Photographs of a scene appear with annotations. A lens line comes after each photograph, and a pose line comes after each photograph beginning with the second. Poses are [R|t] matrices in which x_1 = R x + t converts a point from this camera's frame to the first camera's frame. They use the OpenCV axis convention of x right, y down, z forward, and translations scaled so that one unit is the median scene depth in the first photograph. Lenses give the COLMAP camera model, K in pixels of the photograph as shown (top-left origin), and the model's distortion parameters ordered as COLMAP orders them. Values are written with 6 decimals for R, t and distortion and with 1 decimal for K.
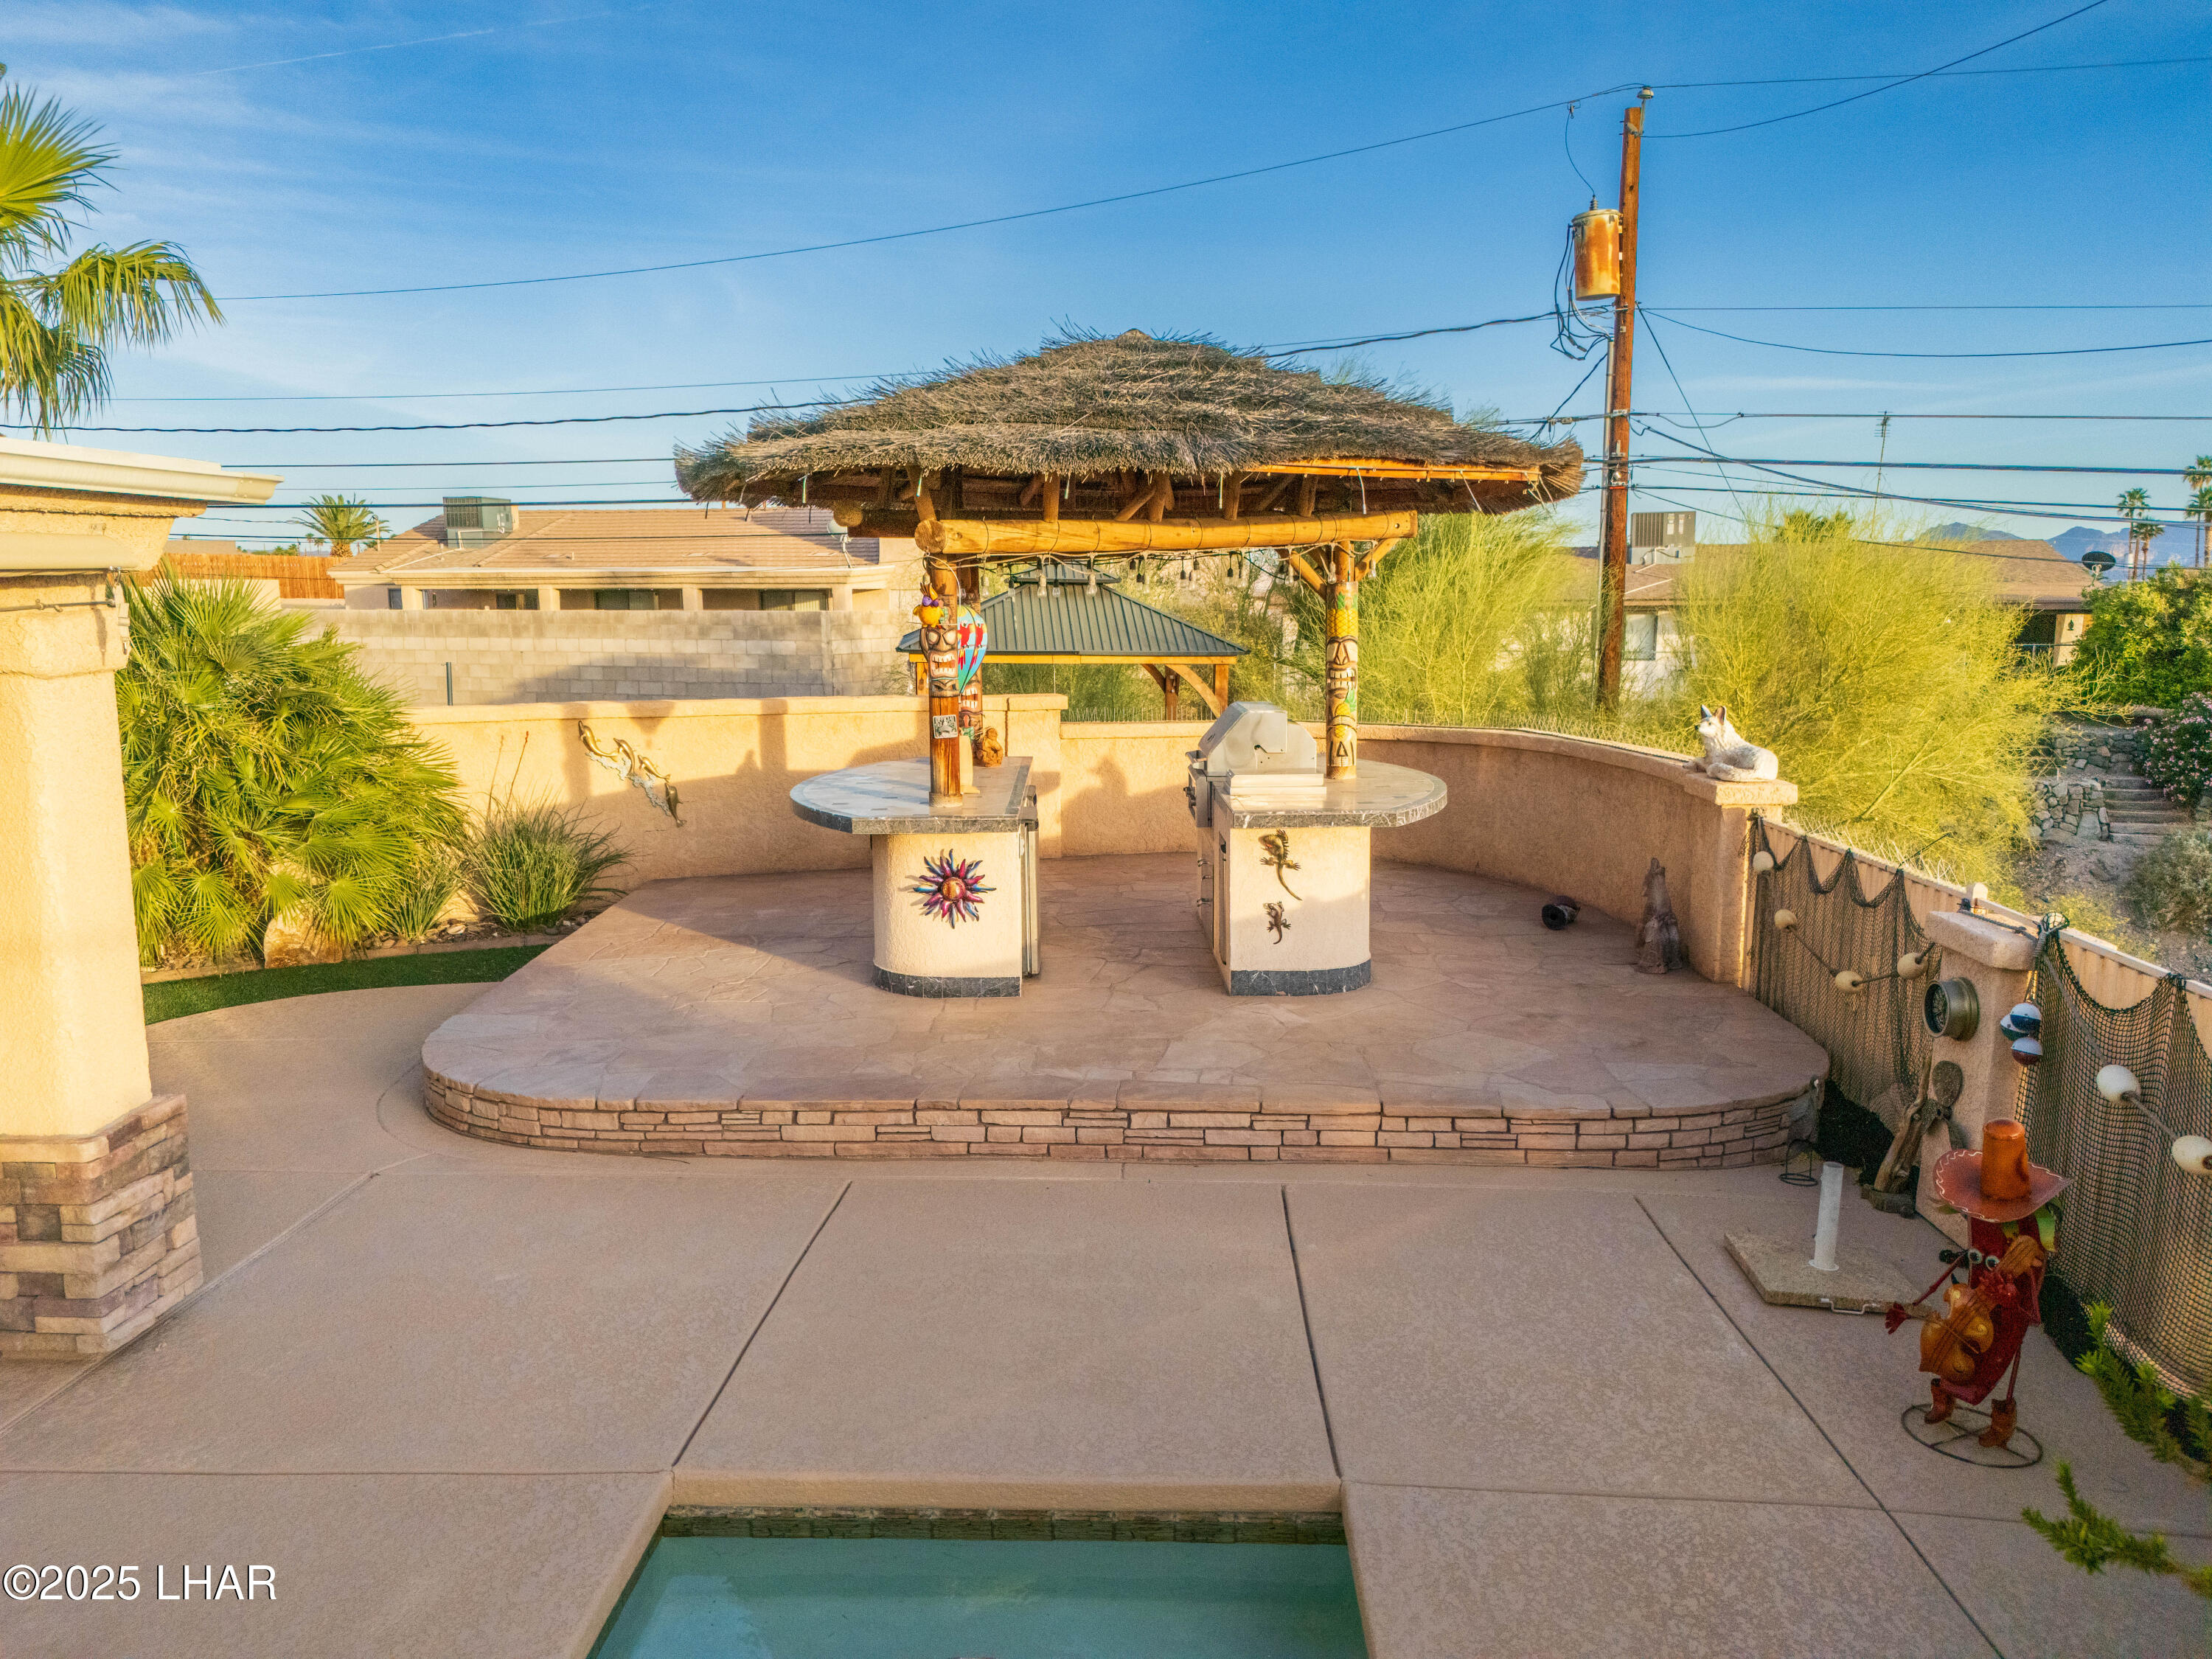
lens RADIAL K [[1633.8, 0, 1122.4], [0, 1633.8, 822.6], [0, 0, 1]] dist [0.113098, -0.142666]
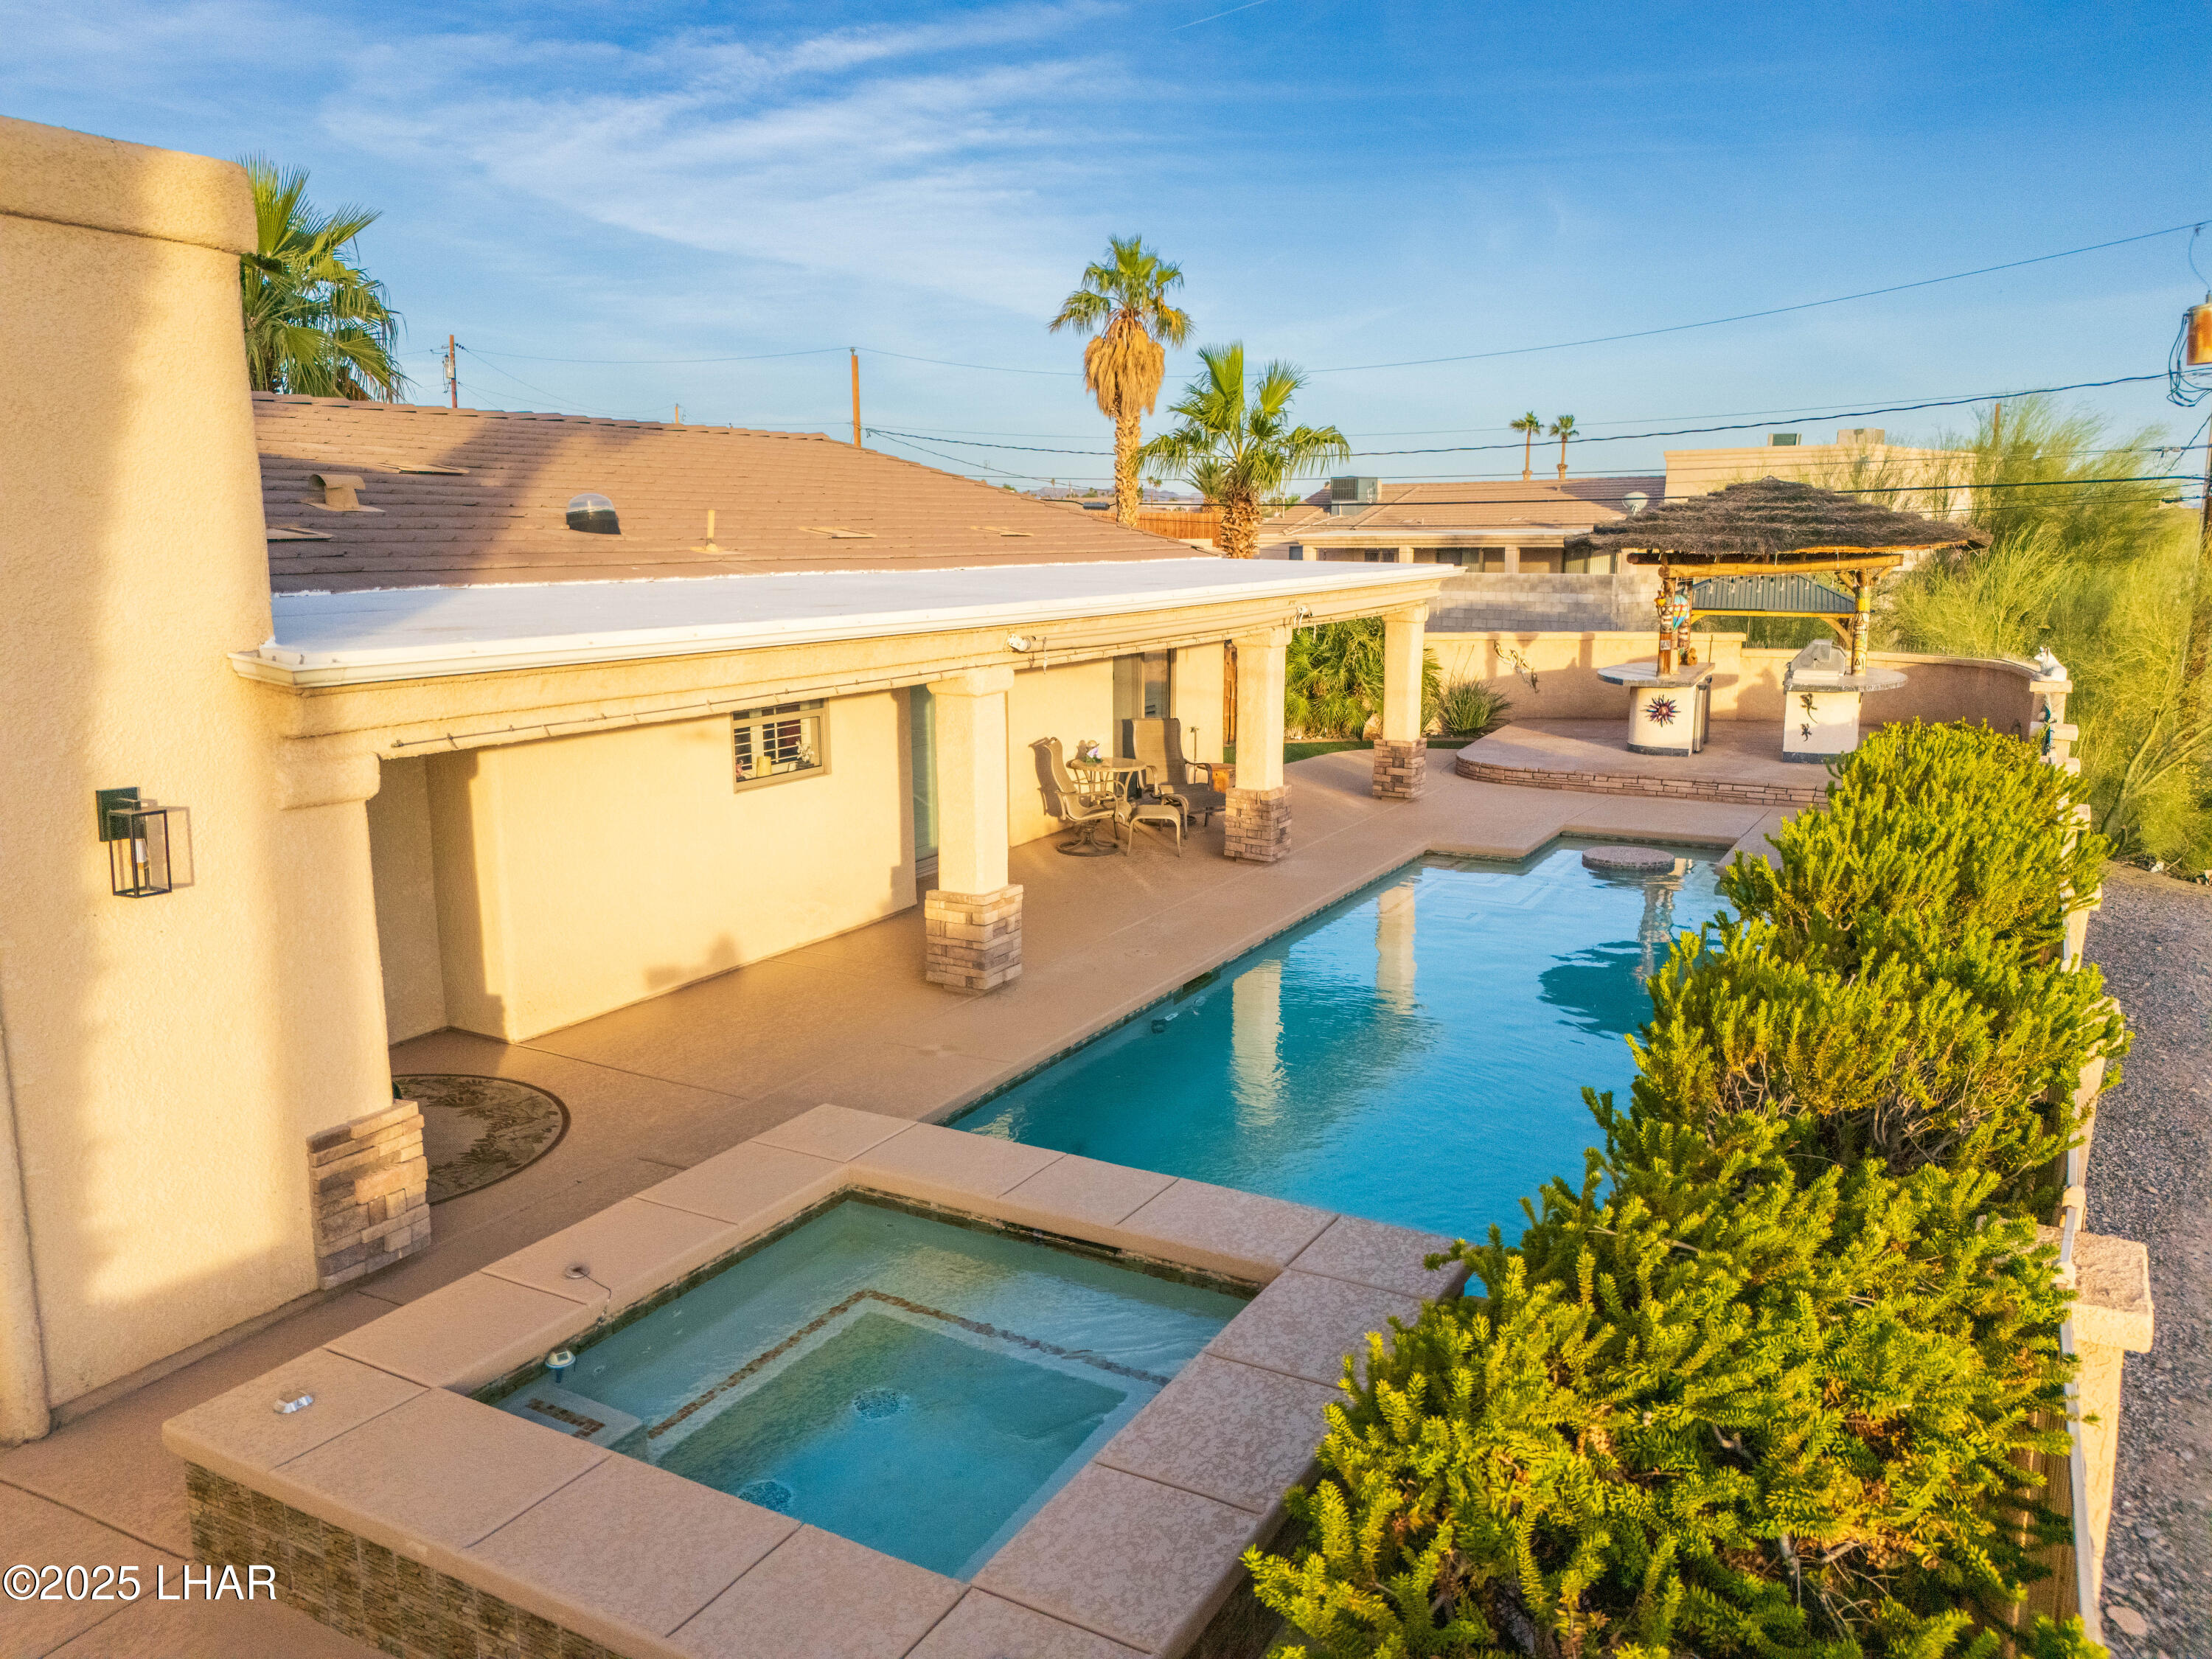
lens RADIAL K [[1633.8, 0, 1122.4], [0, 1633.8, 822.6], [0, 0, 1]] dist [0.113098, -0.142666]
pose [[0.895304, 0.082289, -0.437790, 0.198375], [-0.064637, 0.996386, 0.055101, 0.090376], [0.440742, -0.021035, 0.897387, -1.171947]]
